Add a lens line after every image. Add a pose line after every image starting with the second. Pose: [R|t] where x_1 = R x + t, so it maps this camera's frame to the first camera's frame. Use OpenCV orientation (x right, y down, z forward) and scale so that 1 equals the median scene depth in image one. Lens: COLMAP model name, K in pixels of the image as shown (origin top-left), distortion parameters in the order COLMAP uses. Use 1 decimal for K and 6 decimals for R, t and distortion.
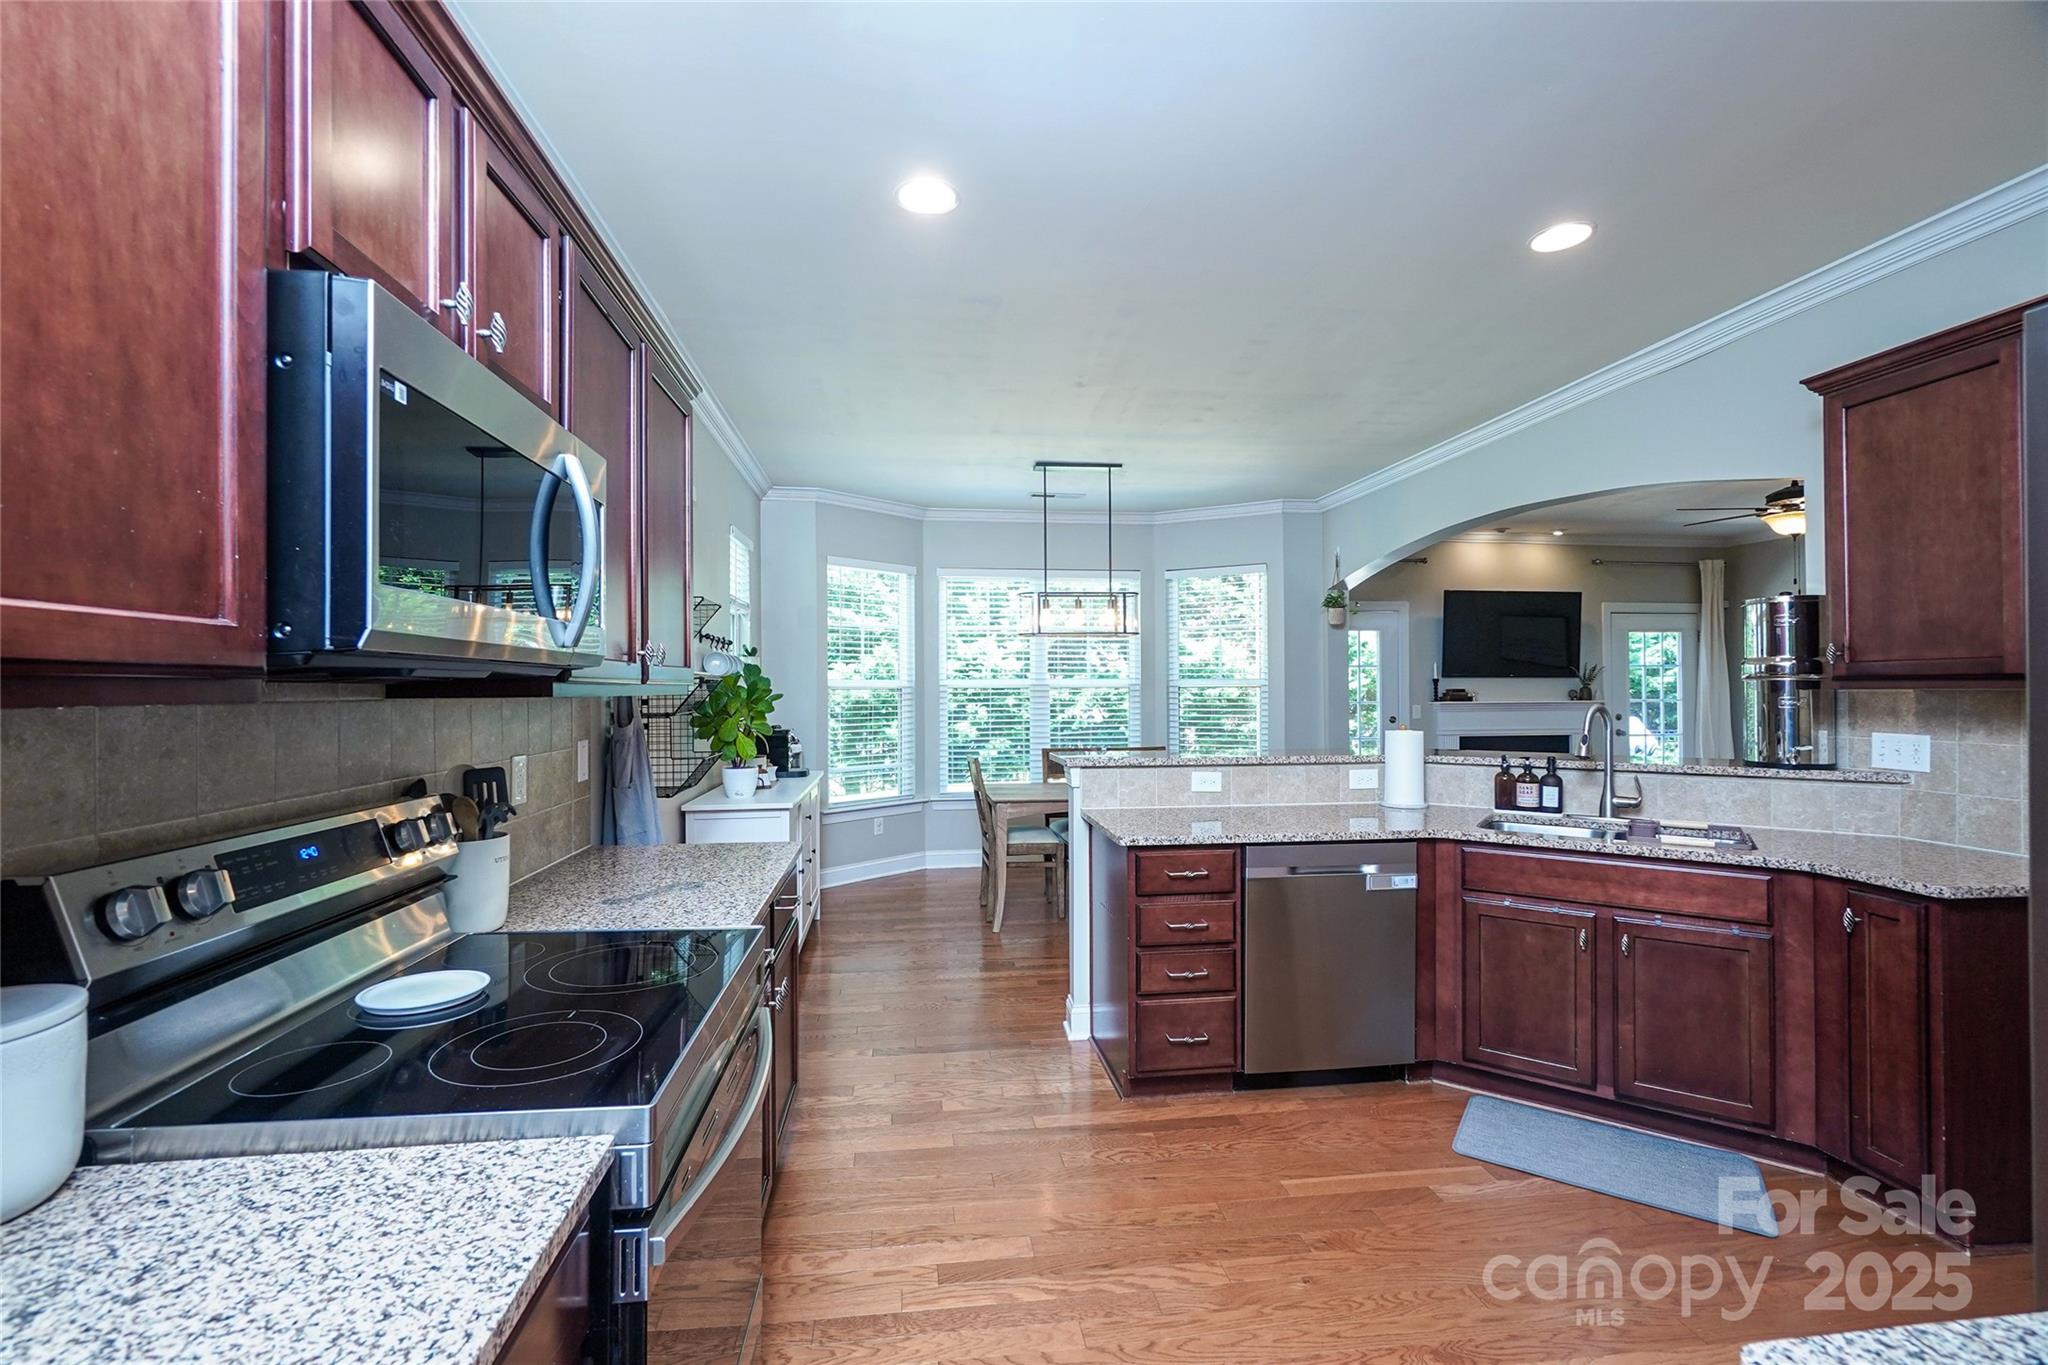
lens RADIAL K [[893.3, 0, 1022.8], [0, 893.3, 685.5], [0, 0, 1]] dist [0.002481, 0.000332]
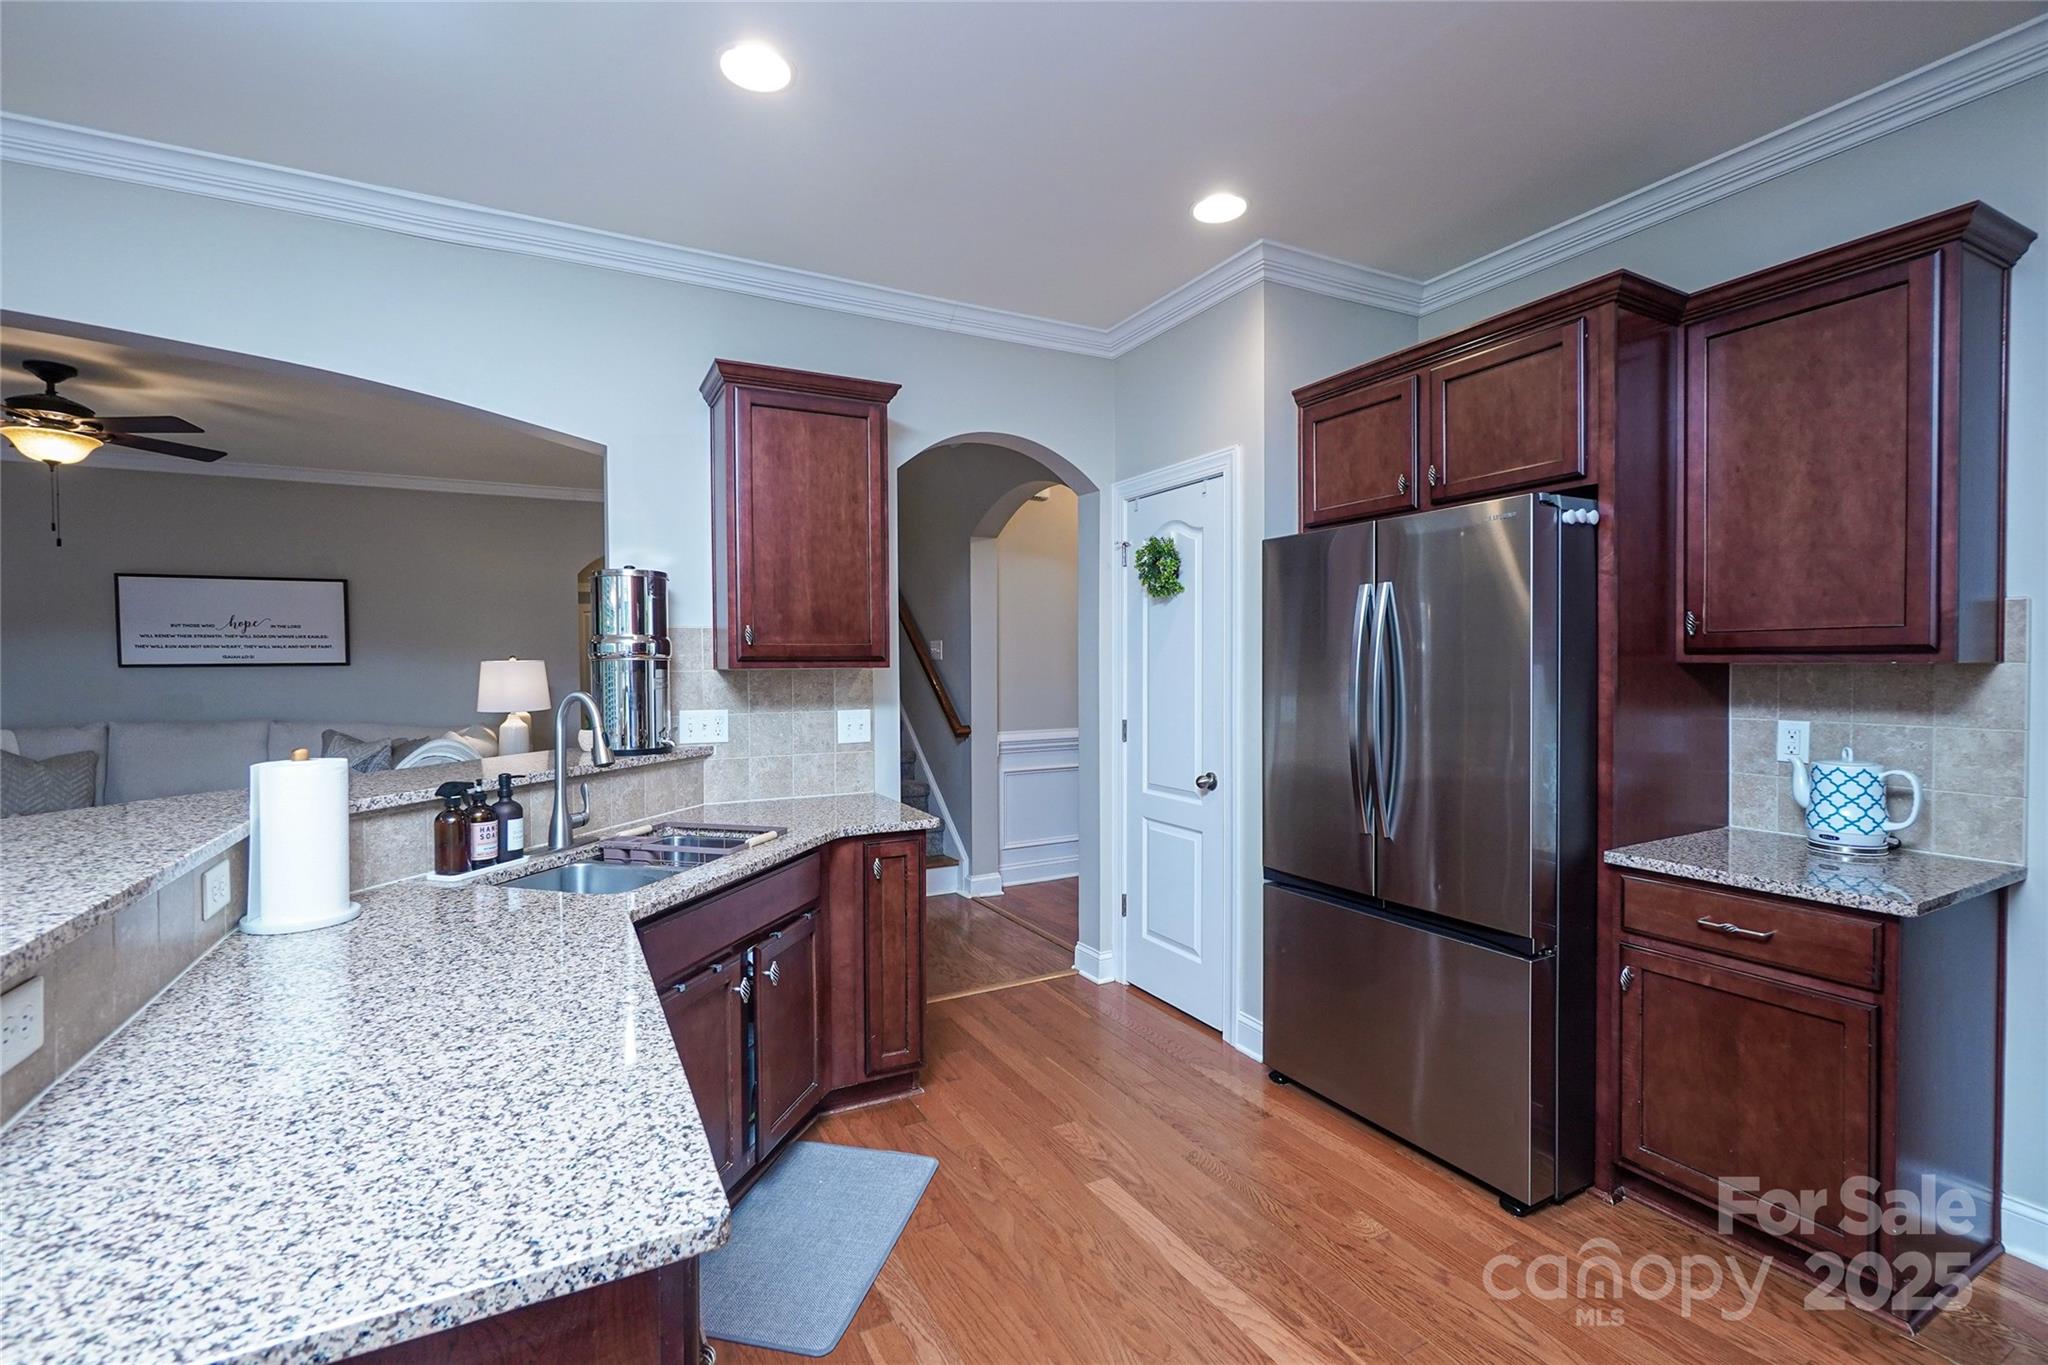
lens RADIAL K [[893.3, 0, 1023.7], [0, 893.3, 682.2], [0, 0, 1]] dist [0.002481, 0.000332]
pose [[-0.356217, -0.013312, 0.934309, -0.161733], [0.004644, 0.999861, 0.016017, 0.003883], [-0.934392, 0.010044, -0.356105, 0.921934]]
